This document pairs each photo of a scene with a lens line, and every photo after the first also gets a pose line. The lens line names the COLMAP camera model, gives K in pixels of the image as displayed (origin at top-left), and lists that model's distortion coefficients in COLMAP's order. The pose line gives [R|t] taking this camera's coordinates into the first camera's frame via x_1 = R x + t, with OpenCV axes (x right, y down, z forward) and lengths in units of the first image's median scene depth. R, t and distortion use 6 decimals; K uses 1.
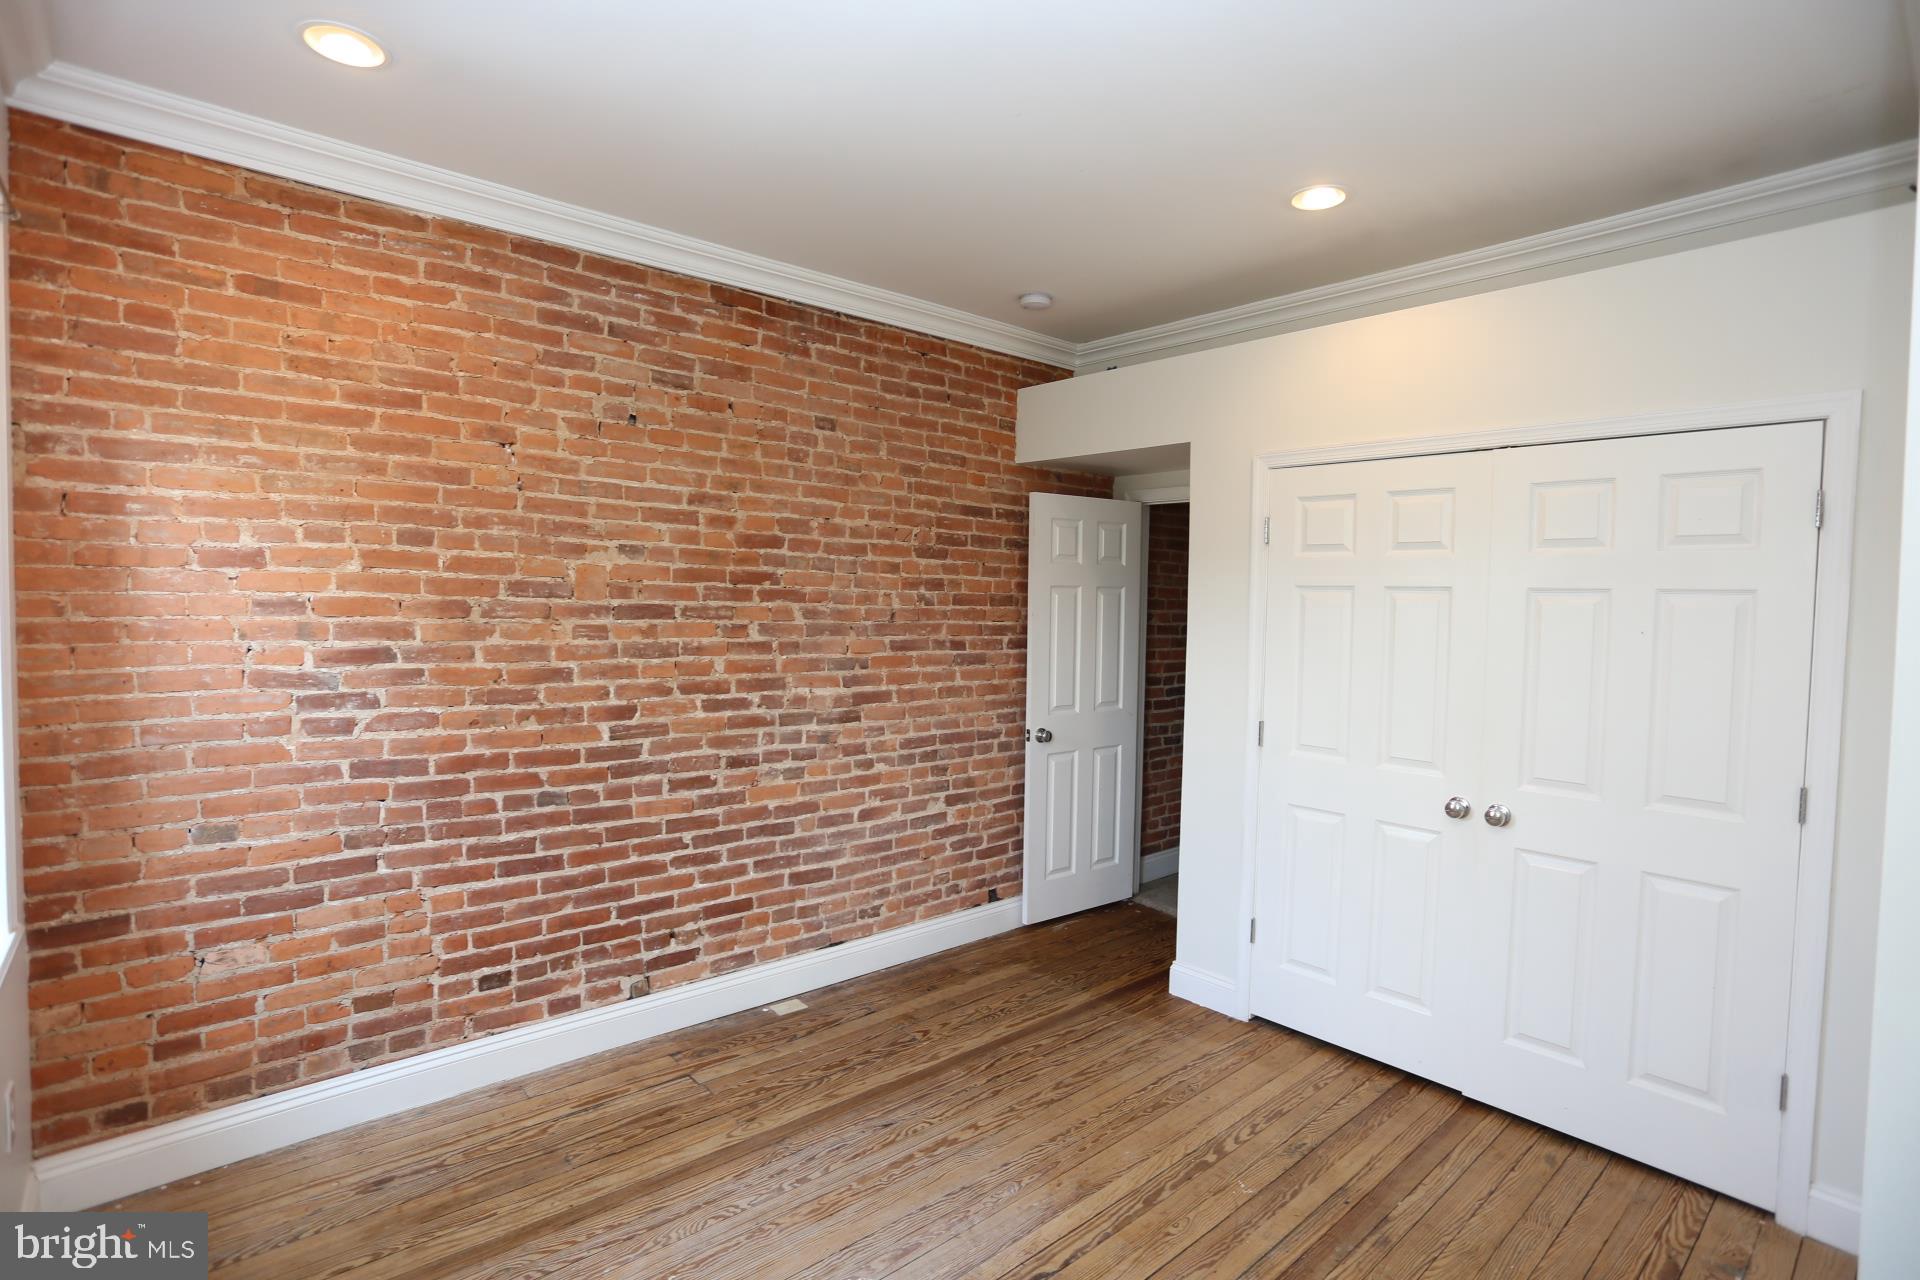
lens RADIAL K [[934.4, 0, 952.0], [0, 934.4, 636.8], [0, 0, 1]] dist [-0.075973, 0.034355]
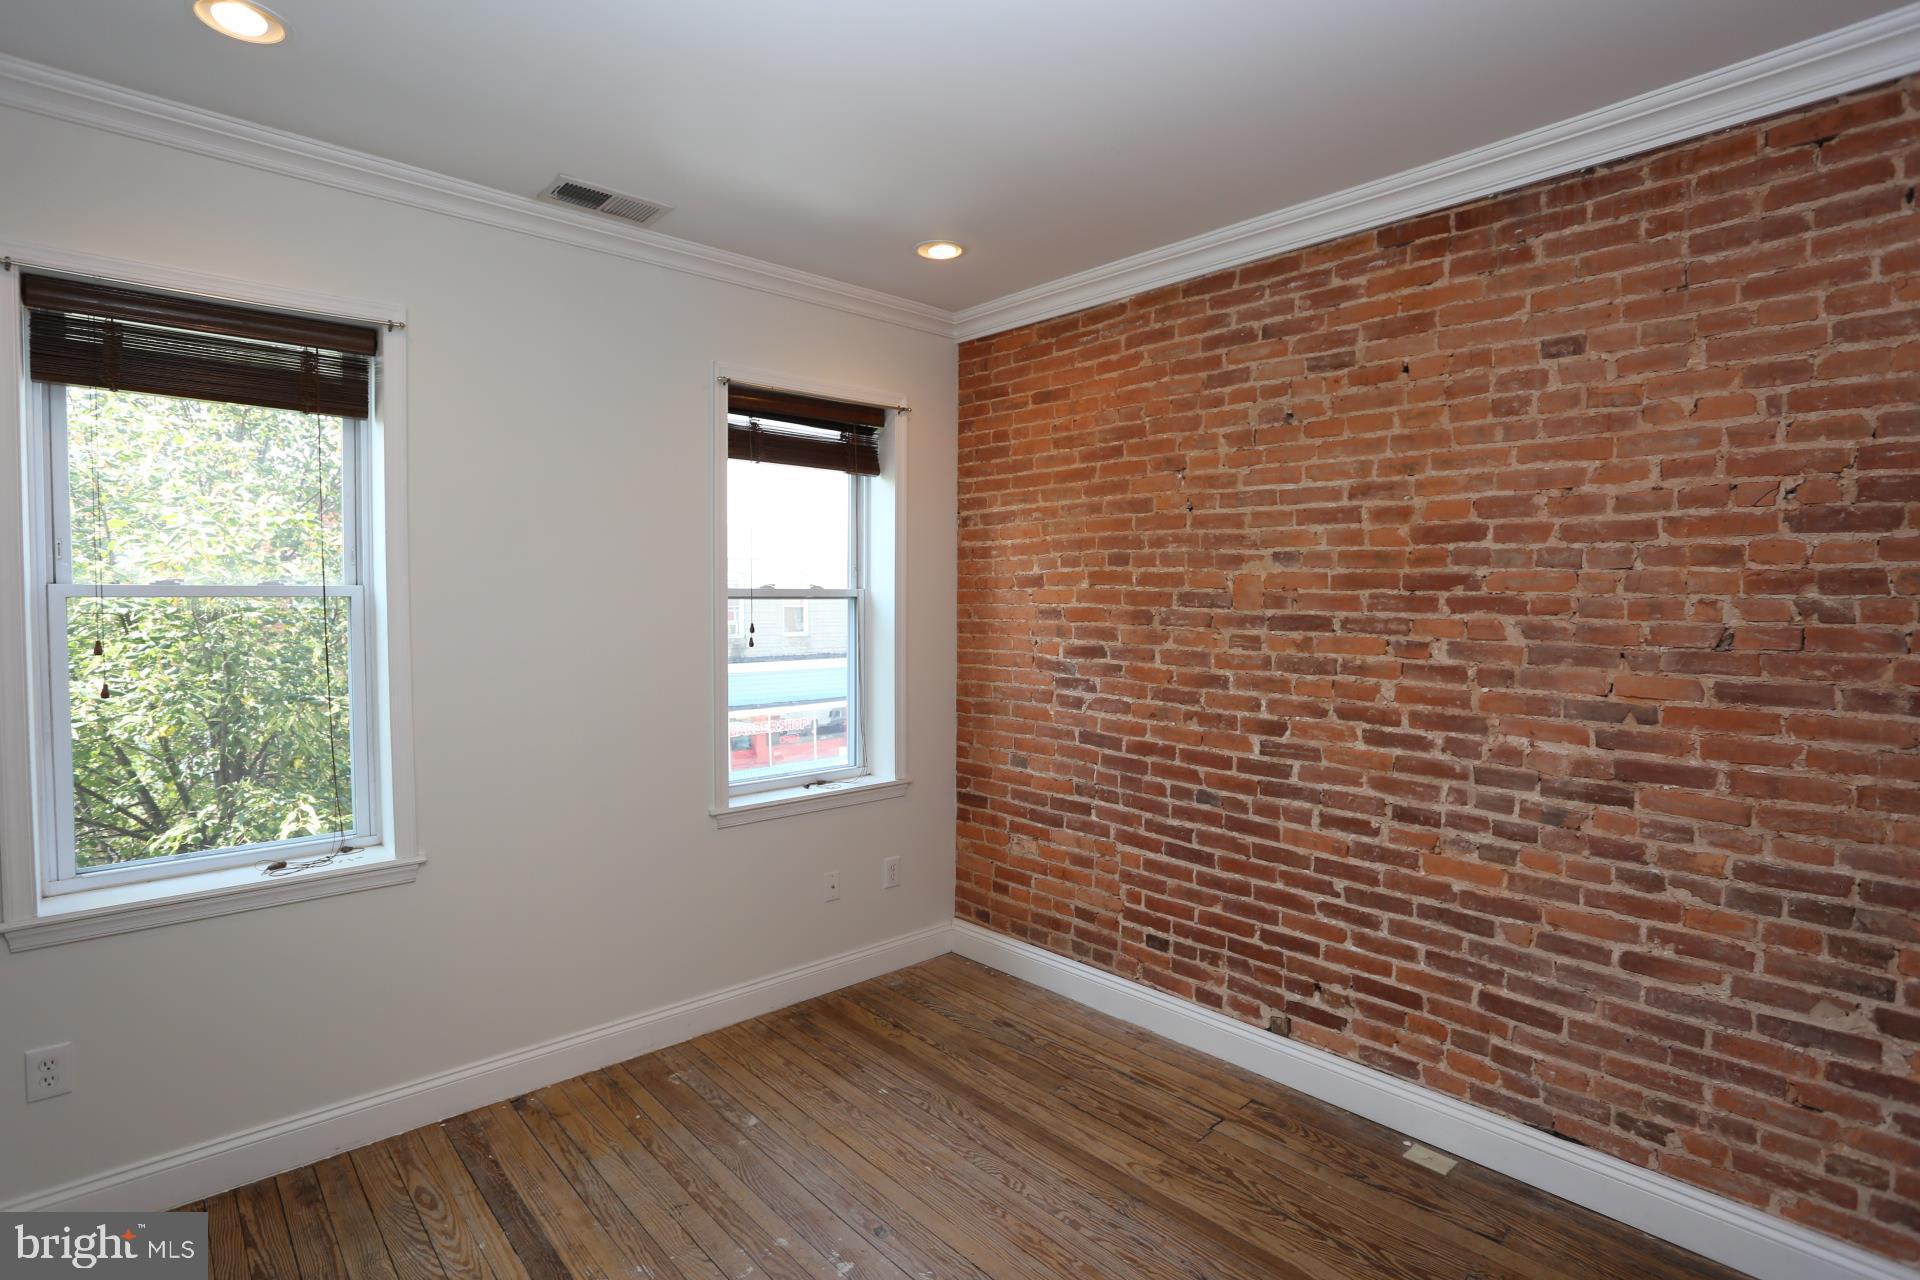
lens RADIAL K [[934.4, 0, 952.0], [0, 934.4, 636.8], [0, 0, 1]] dist [-0.075973, 0.034355]
pose [[0.020889, 0.024174, -0.999490, 0.600430], [-0.045399, 0.998699, 0.023206, -0.019666], [0.998751, 0.044891, 0.021959, 0.656806]]
